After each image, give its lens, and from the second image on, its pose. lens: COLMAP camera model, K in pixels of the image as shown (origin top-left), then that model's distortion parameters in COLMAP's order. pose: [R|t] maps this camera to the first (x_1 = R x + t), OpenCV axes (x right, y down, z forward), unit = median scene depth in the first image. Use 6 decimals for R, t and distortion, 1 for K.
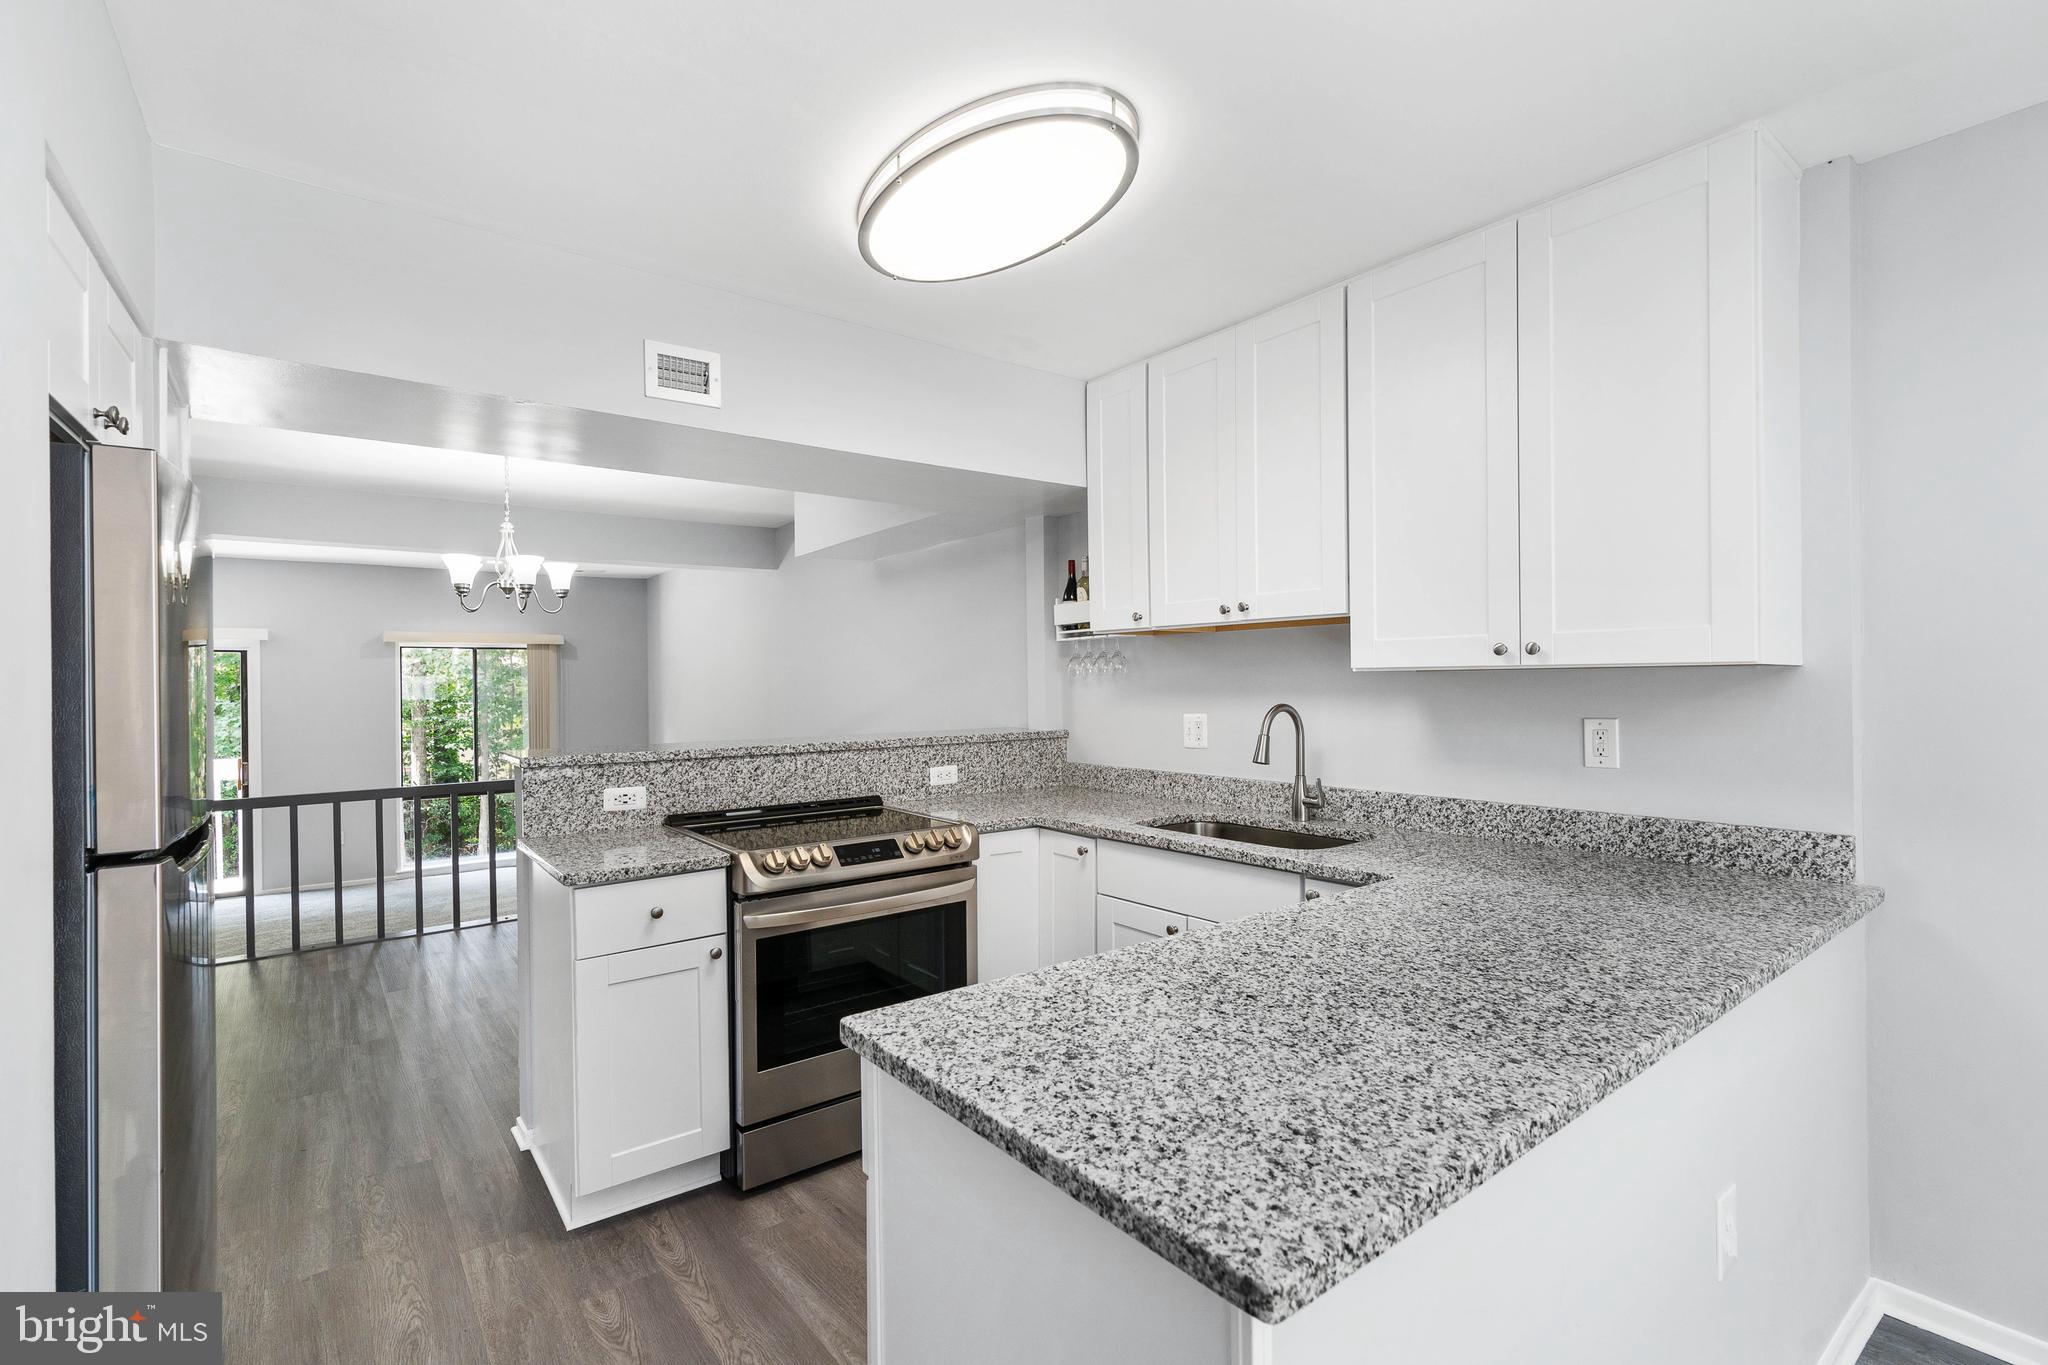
lens RADIAL K [[924.4, 0, 1034.0], [0, 924.4, 680.3], [0, 0, 1]] dist [-0.011686, 0.005174]
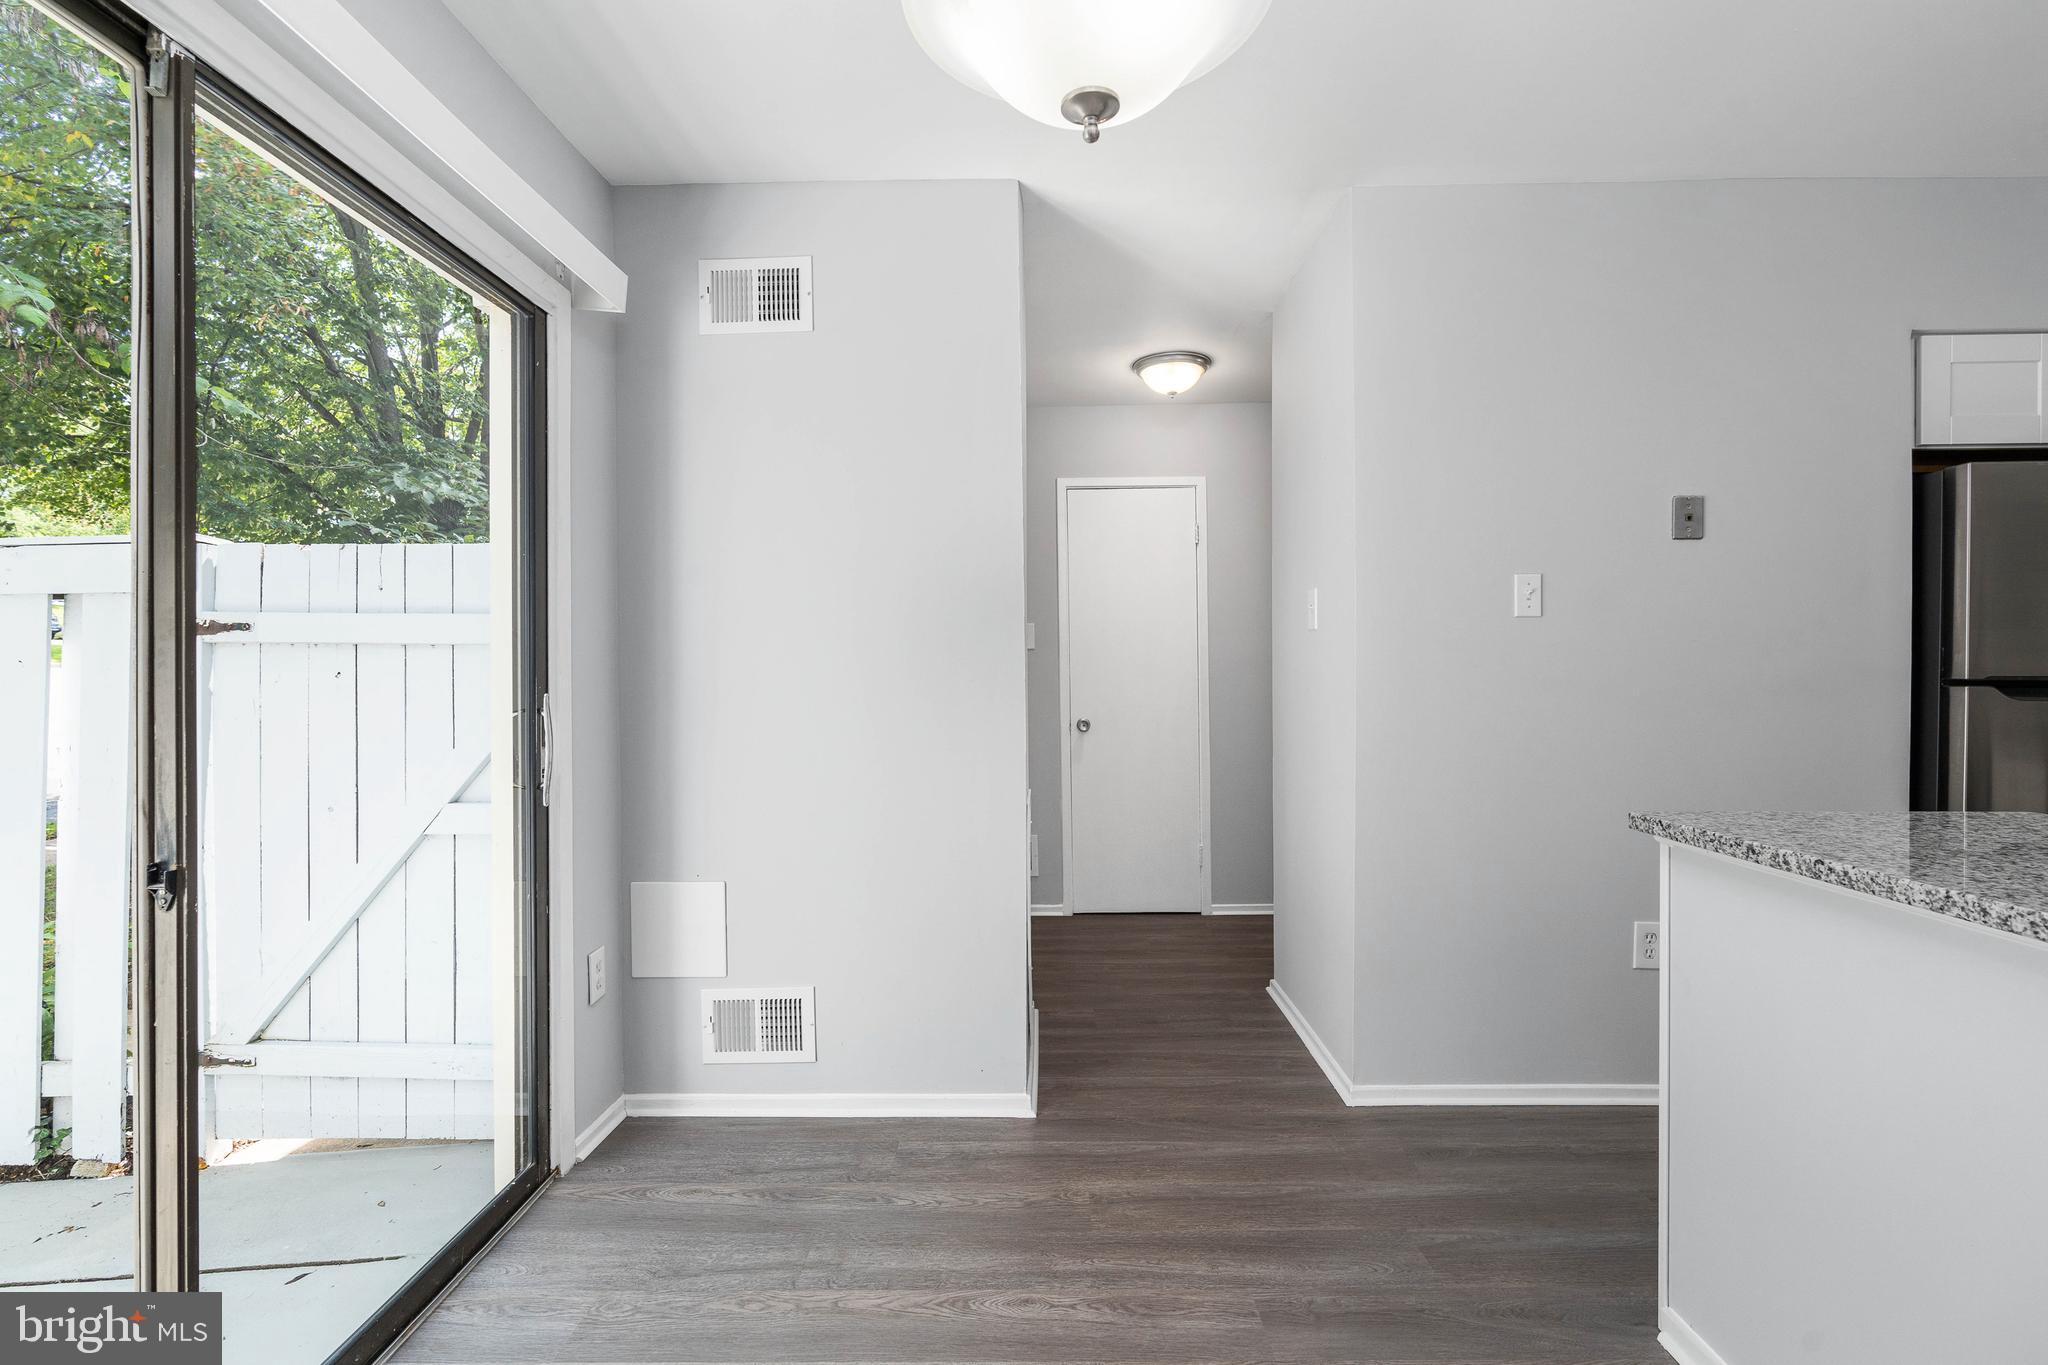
lens RADIAL K [[919.1, 0, 1020.5], [0, 919.1, 682.9], [0, 0, 1]] dist [-0.006107, 0.000618]
pose [[-0.631002, 0.019401, -0.775539, 0.726787], [0.009574, 0.999806, 0.017222, 0.060494], [0.775722, 0.003442, -0.631065, 0.292319]]
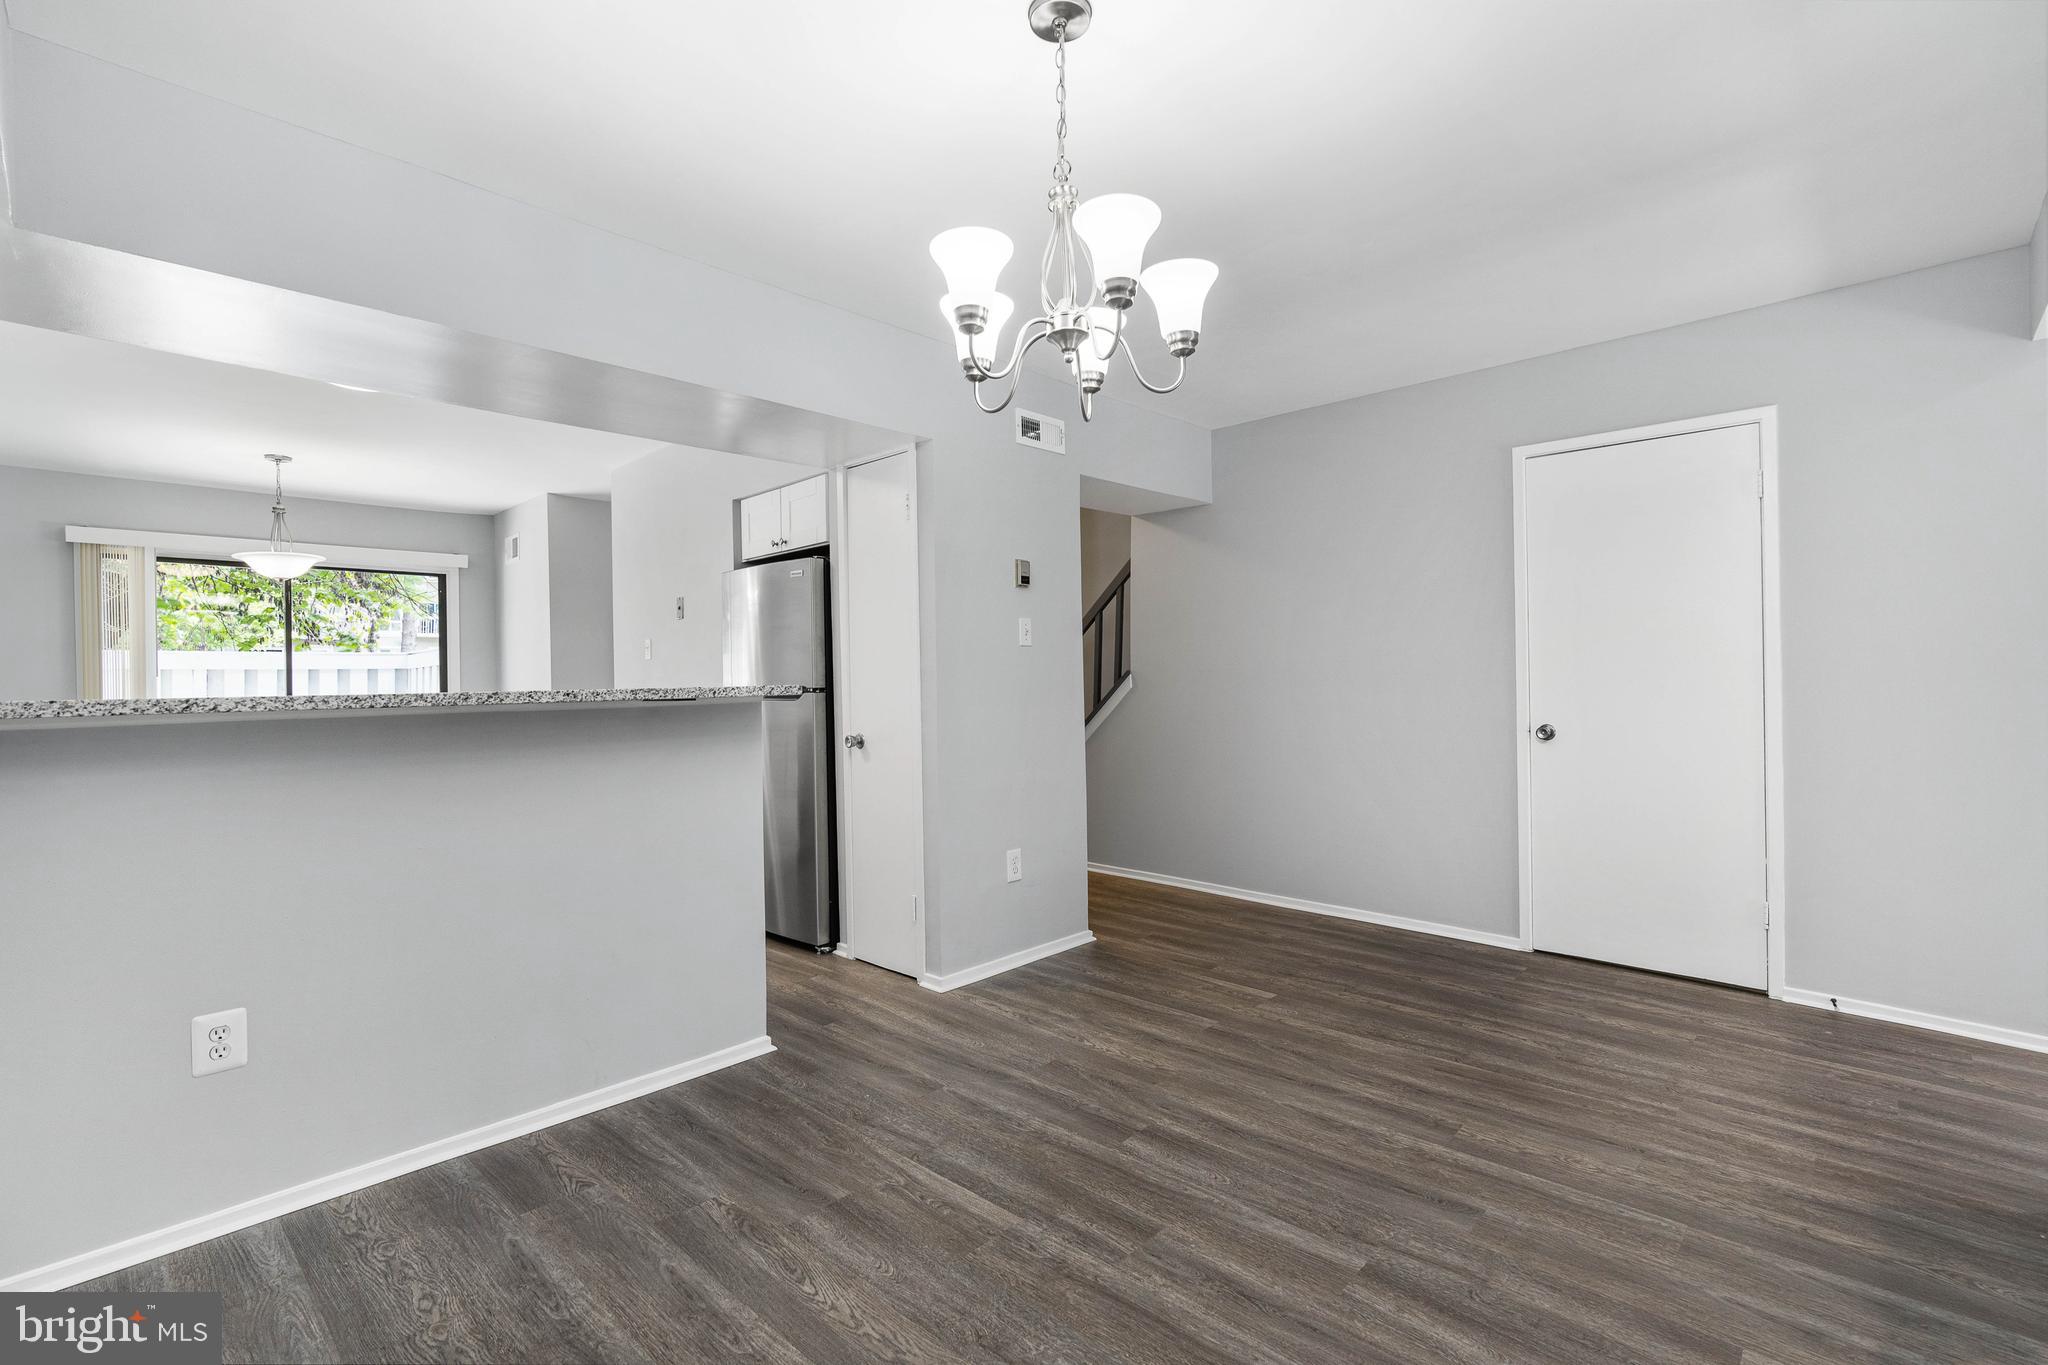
lens RADIAL K [[923.4, 0, 1024.0], [0, 923.4, 682.5], [0, 0, 1]] dist [-0.005335, 0.000851]
pose [[-0.989759, 0.027720, -0.140029, -0.685352], [0.027706, 0.999614, 0.002049, 0.079972], [0.140032, -0.001851, -0.990145, 1.996513]]
